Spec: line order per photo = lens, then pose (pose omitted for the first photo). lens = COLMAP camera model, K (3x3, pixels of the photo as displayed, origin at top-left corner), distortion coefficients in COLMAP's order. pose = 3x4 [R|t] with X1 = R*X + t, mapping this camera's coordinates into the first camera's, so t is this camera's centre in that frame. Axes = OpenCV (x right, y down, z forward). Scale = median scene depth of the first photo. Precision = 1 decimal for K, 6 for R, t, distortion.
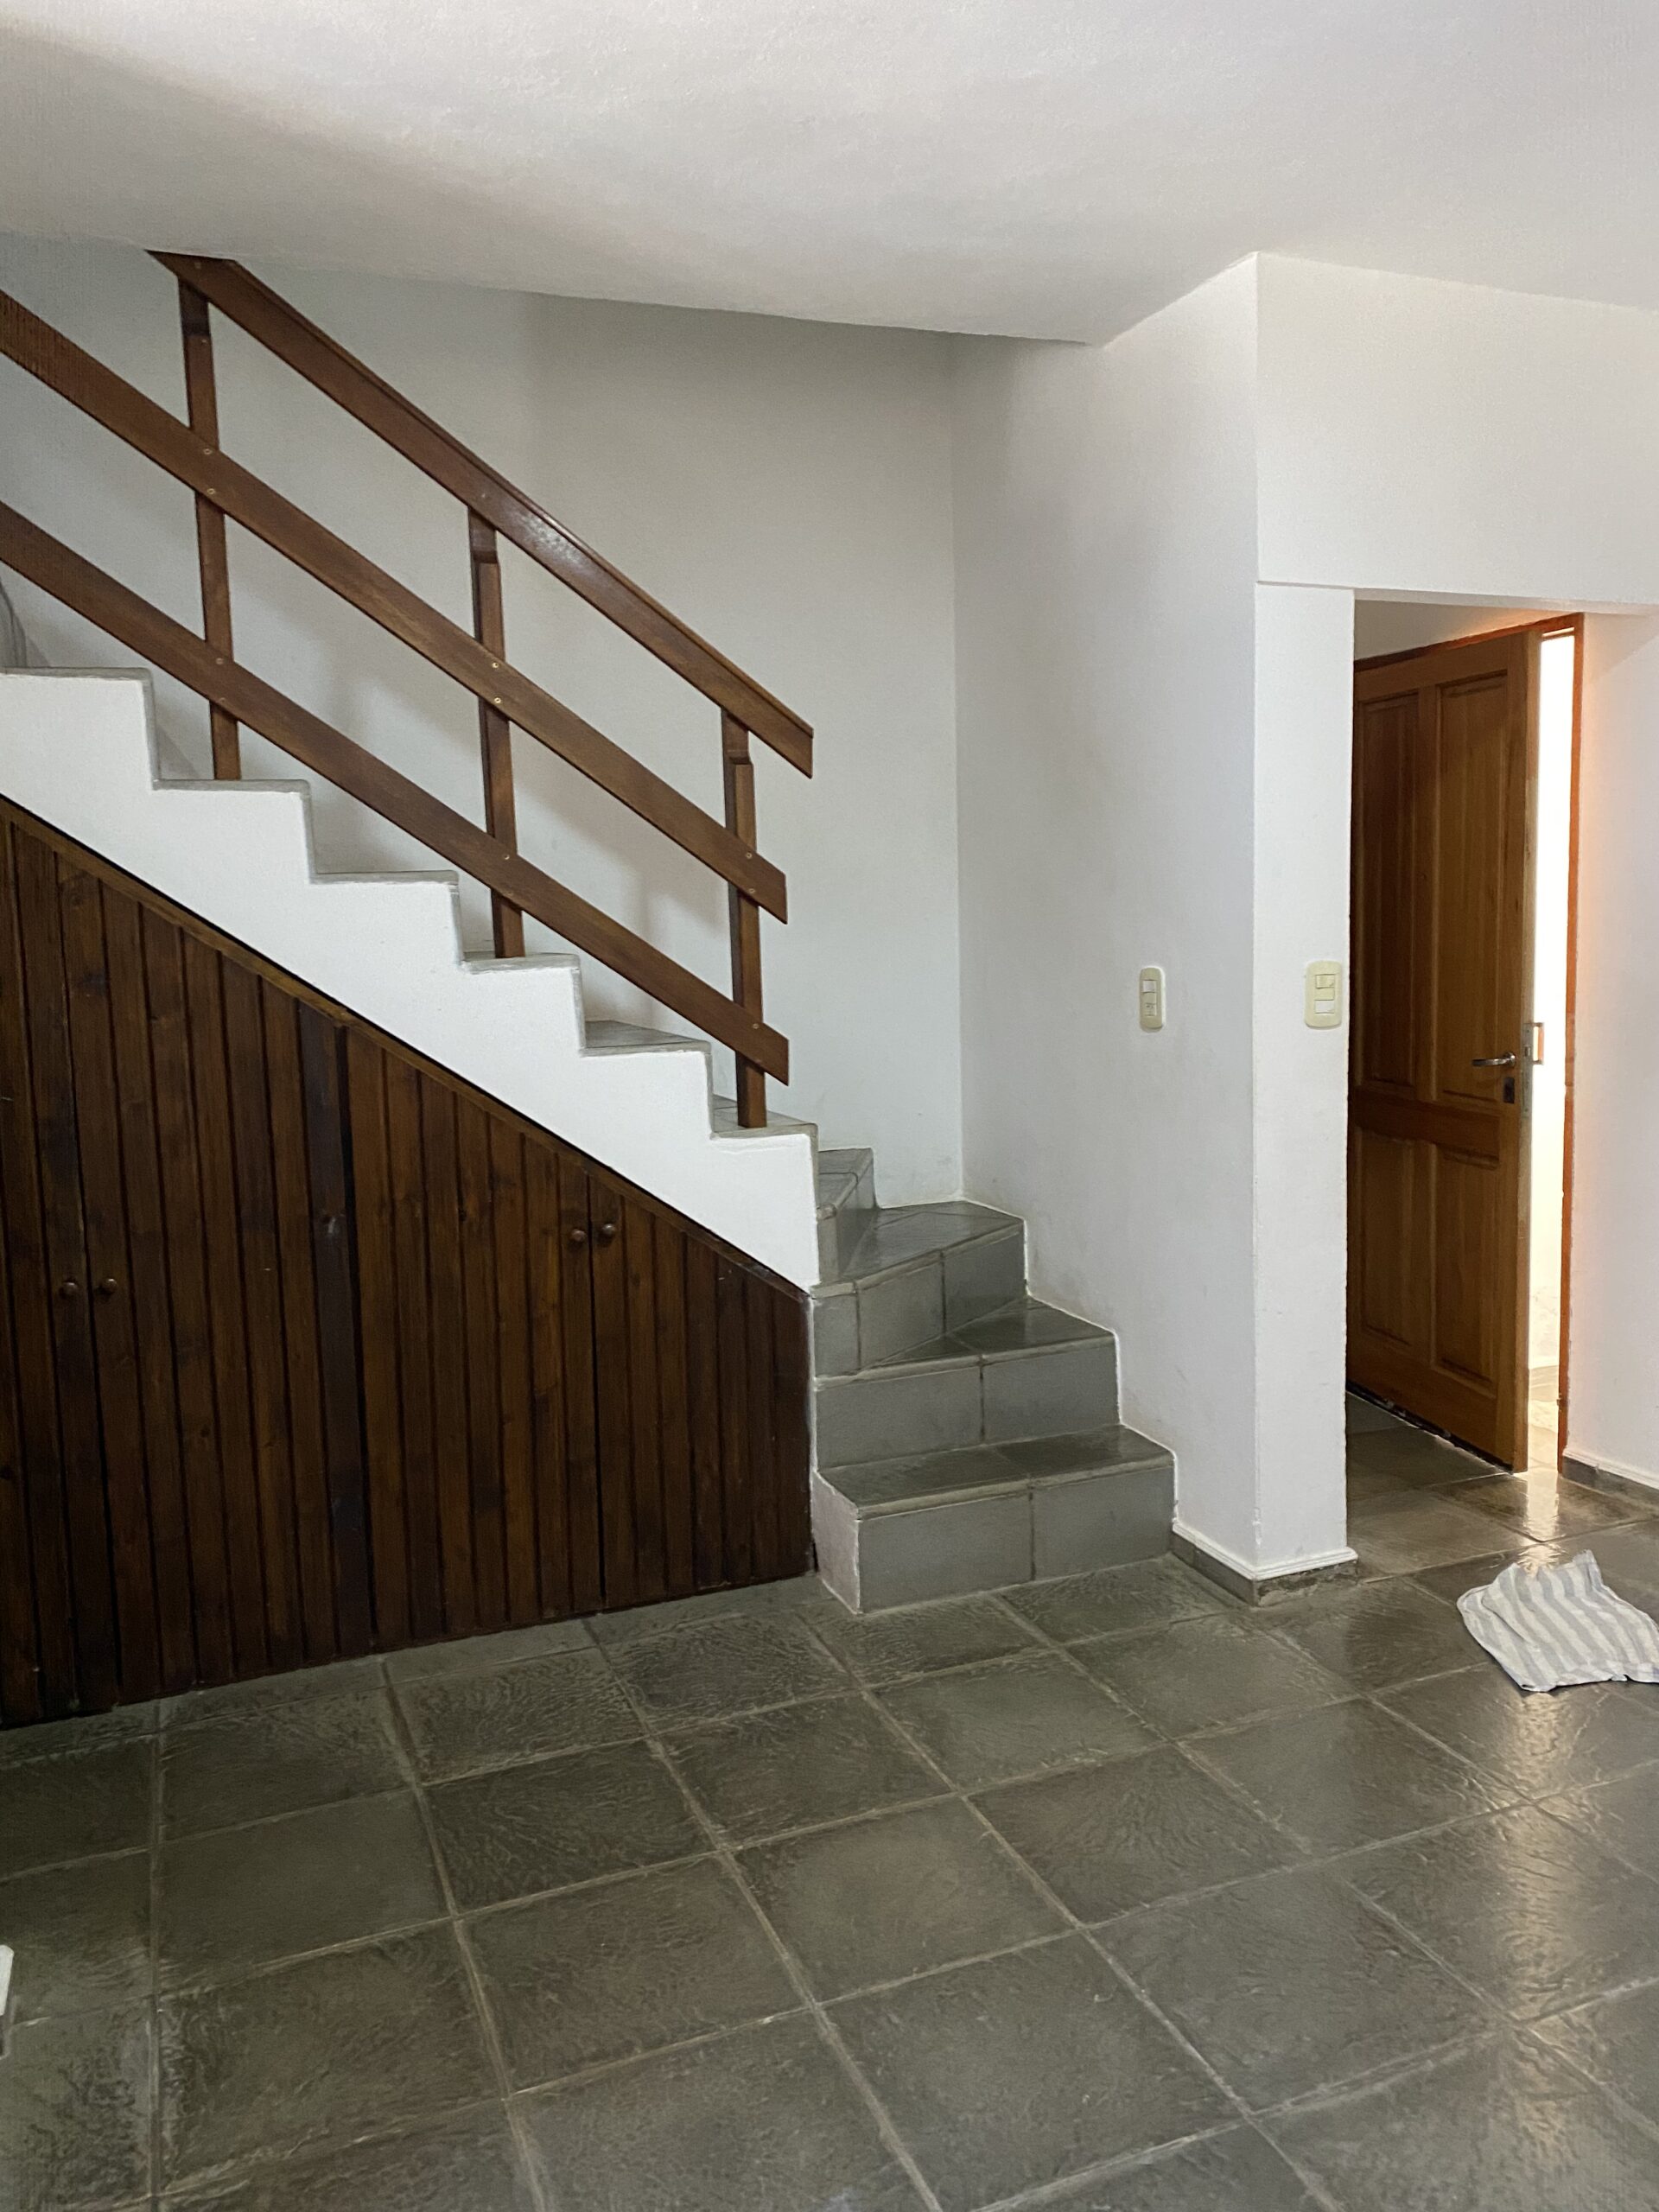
lens RADIAL K [[1692.1, 0, 831.6], [0, 1692.1, 1097.6], [0, 0, 1]] dist [0.050201, -0.000808]
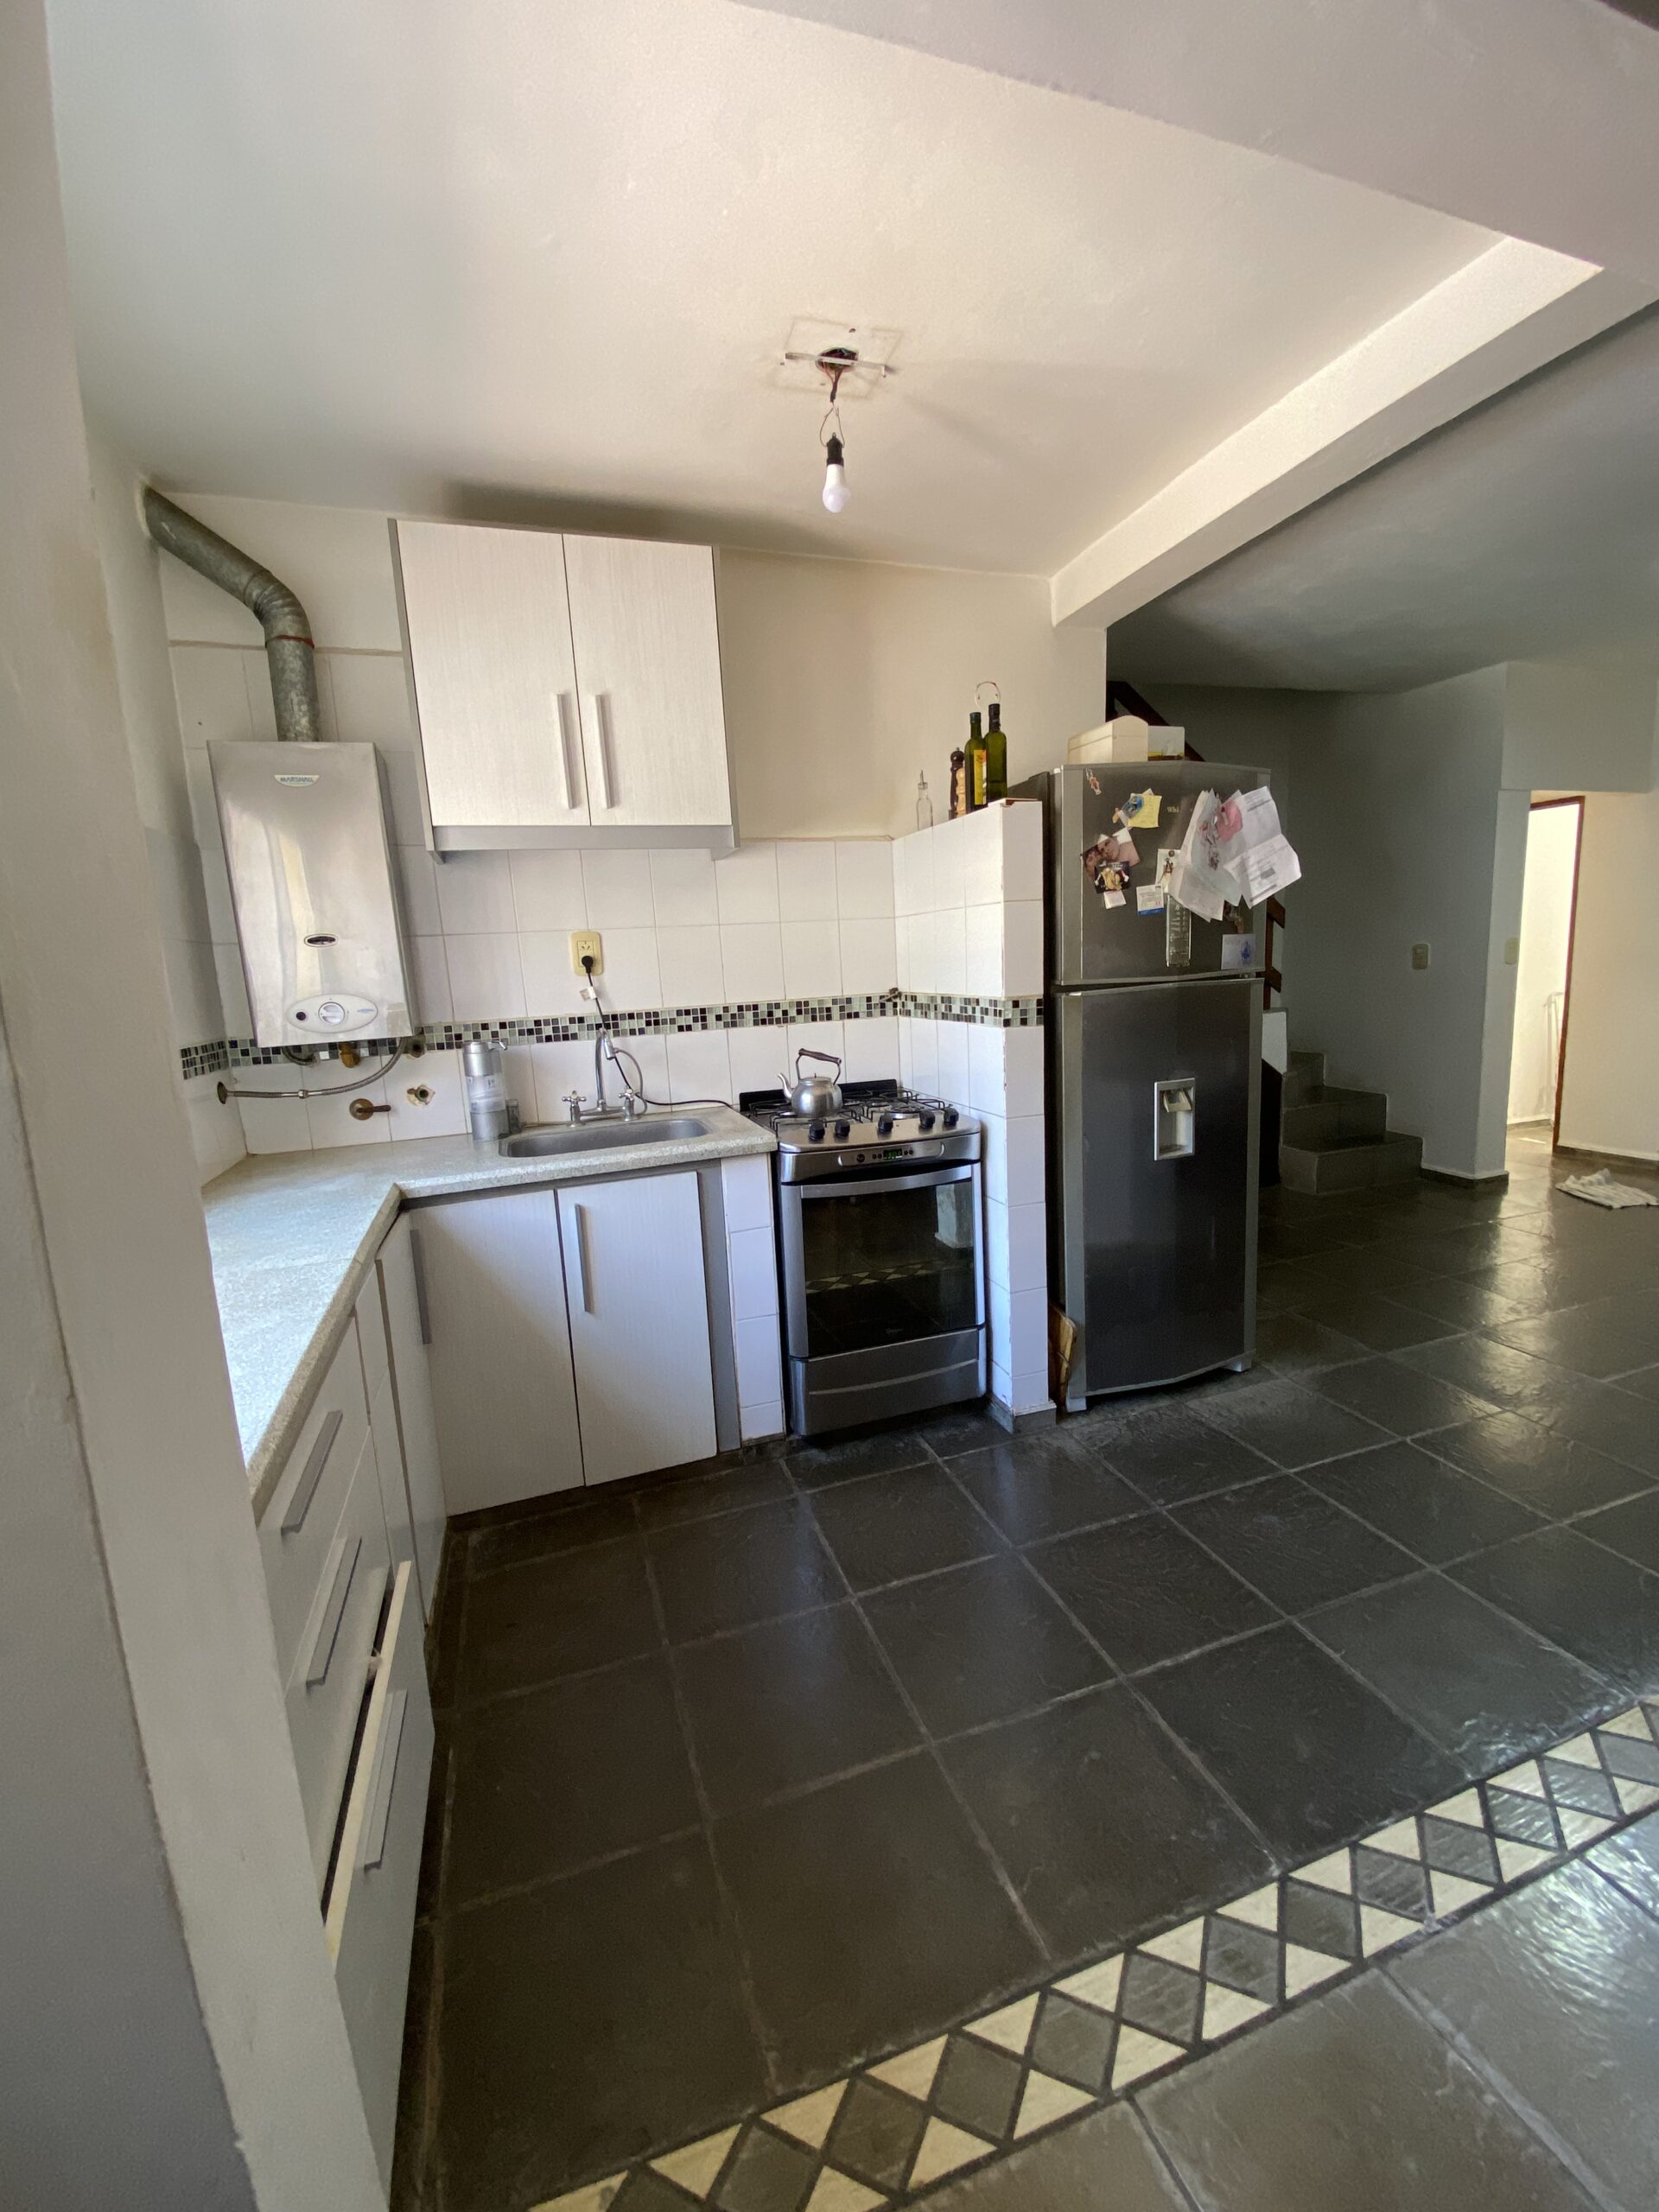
lens RADIAL K [[907.7, 0, 817.6], [0, 907.7, 1106.1], [0, 0, 1]] dist [0.001306, -0.003023]
pose [[0.997880, -0.012518, -0.063858, -0.637773], [0.016414, 0.998011, 0.060862, 0.069557], [0.062969, -0.061781, 0.996101, -0.416033]]
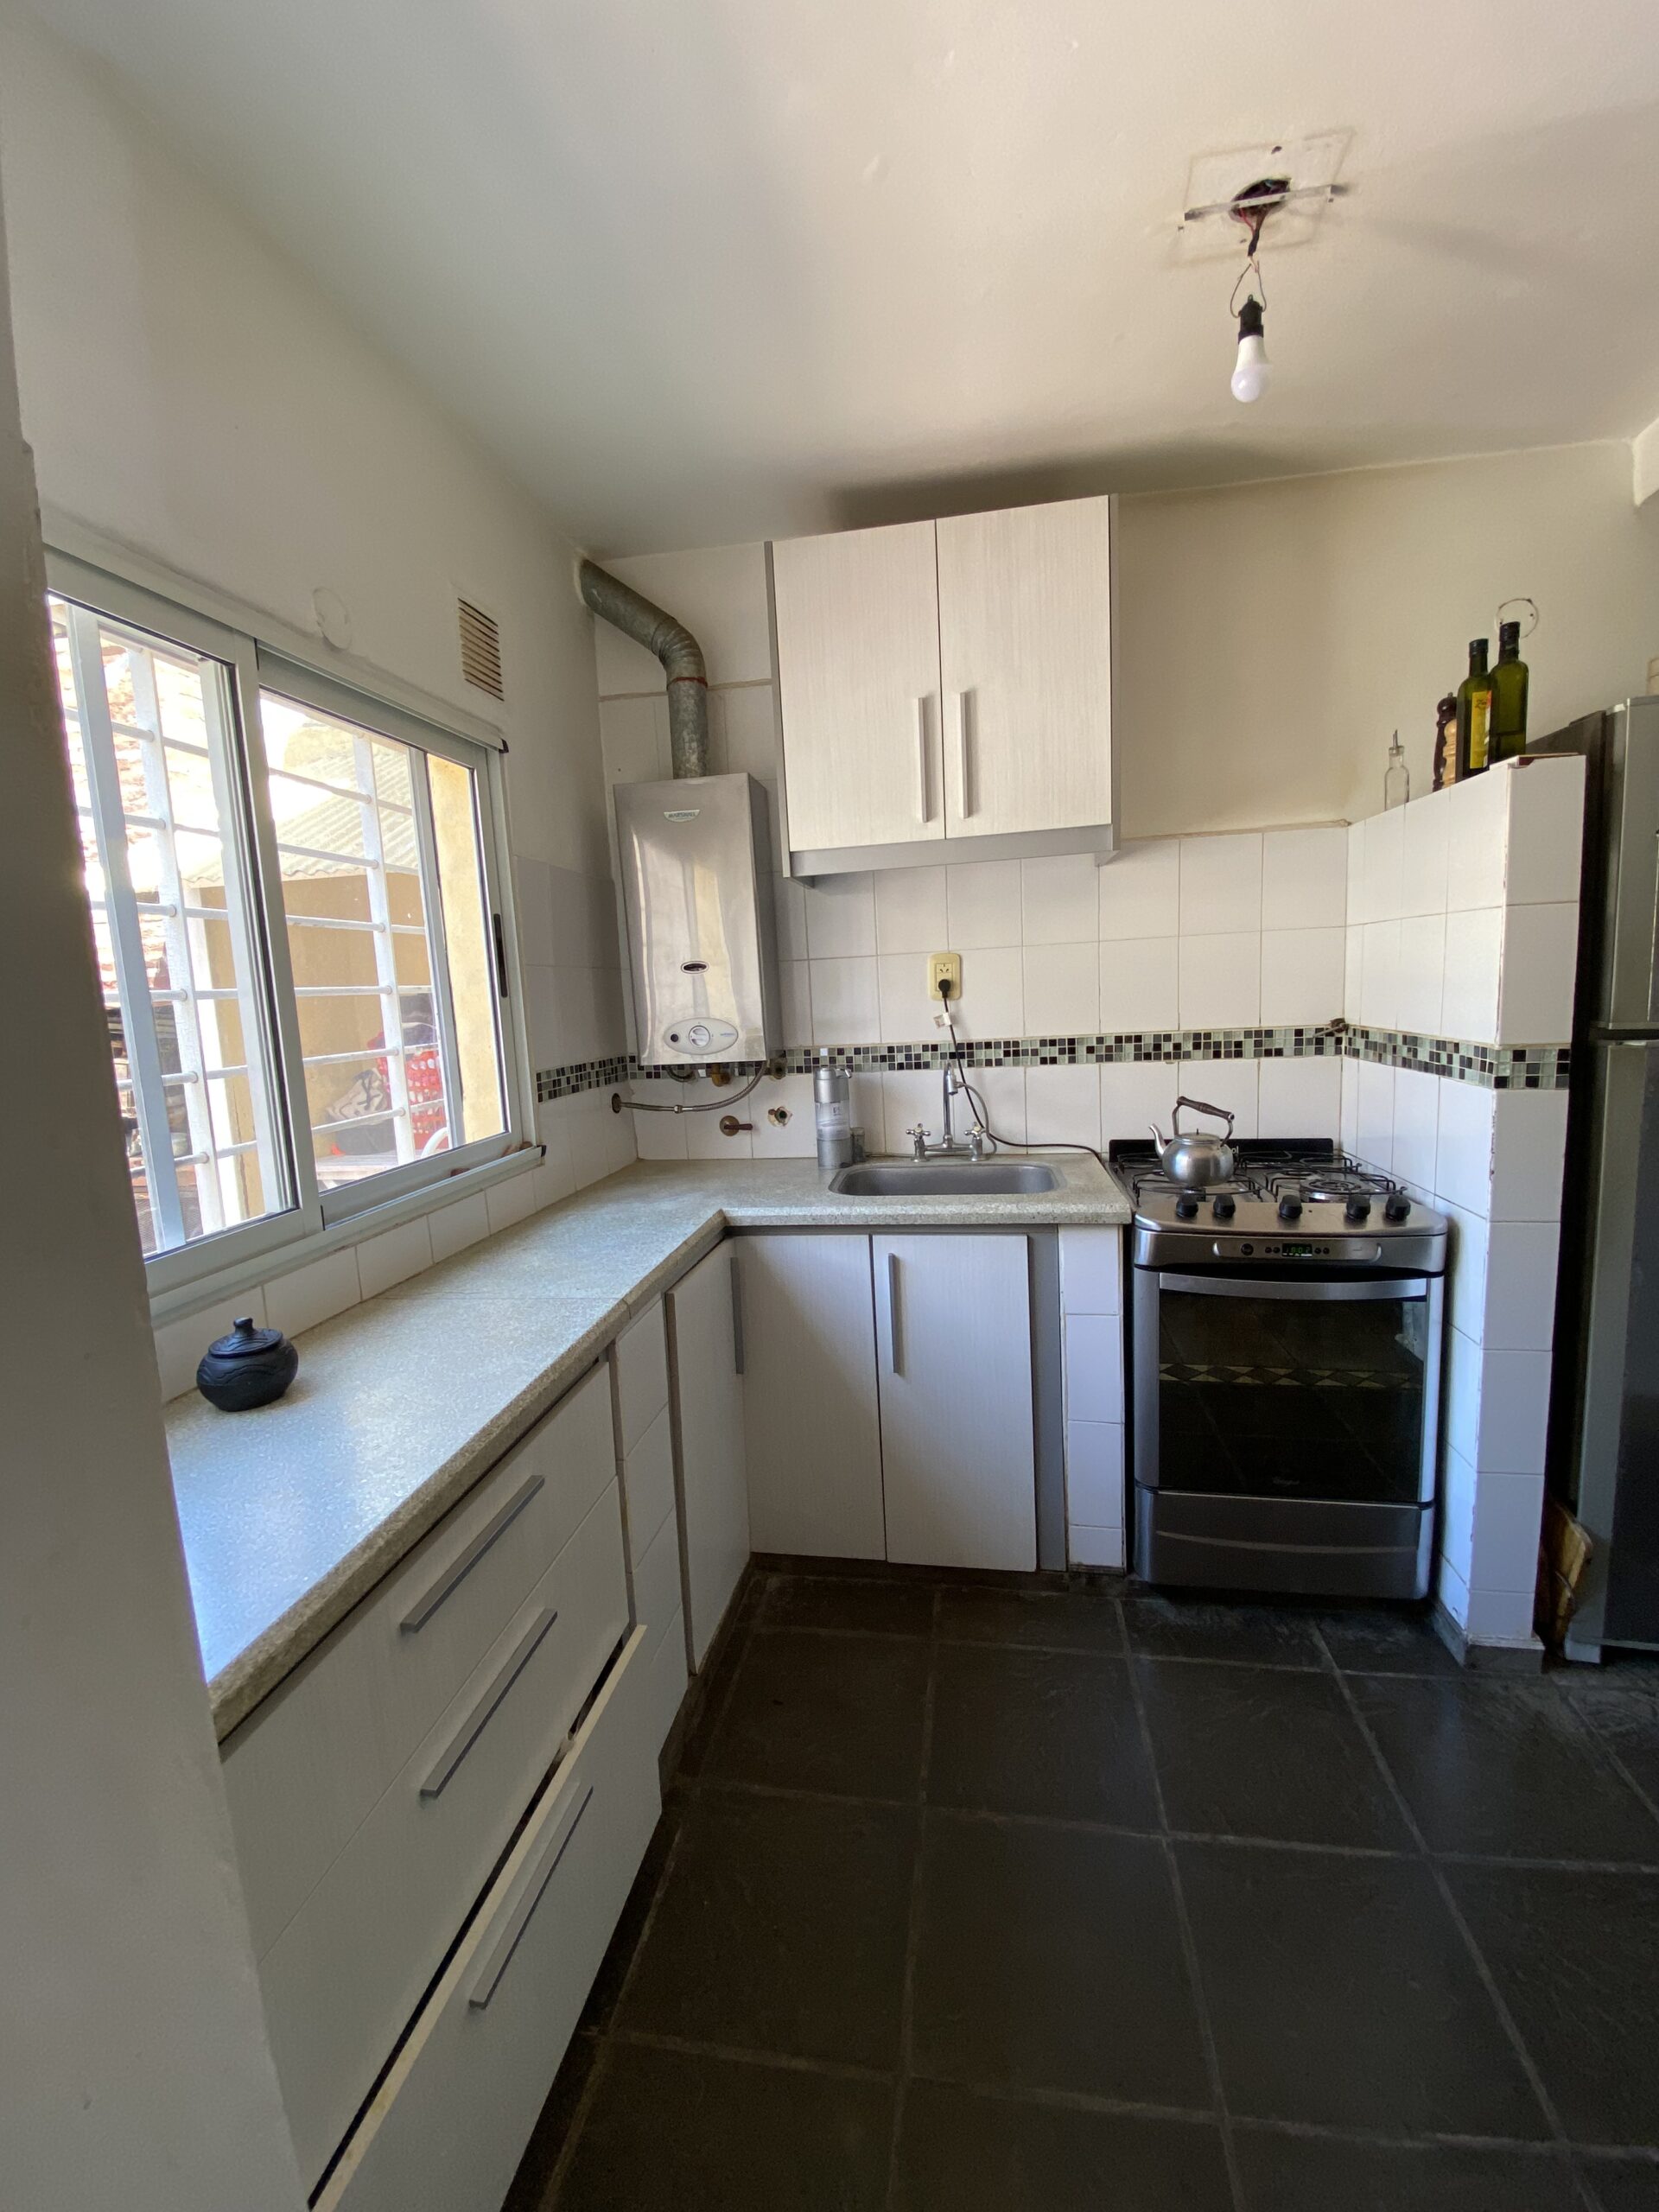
lens RADIAL K [[899.1, 0, 811.1], [0, 899.1, 1102.0], [0, 0, 1]] dist [-0.004086, -0.008902]
pose [[0.845594, 0.054918, -0.530994, -0.593338], [-0.030068, 0.998015, 0.055337, 0.046012], [0.532979, -0.030827, 0.845567, -0.301670]]
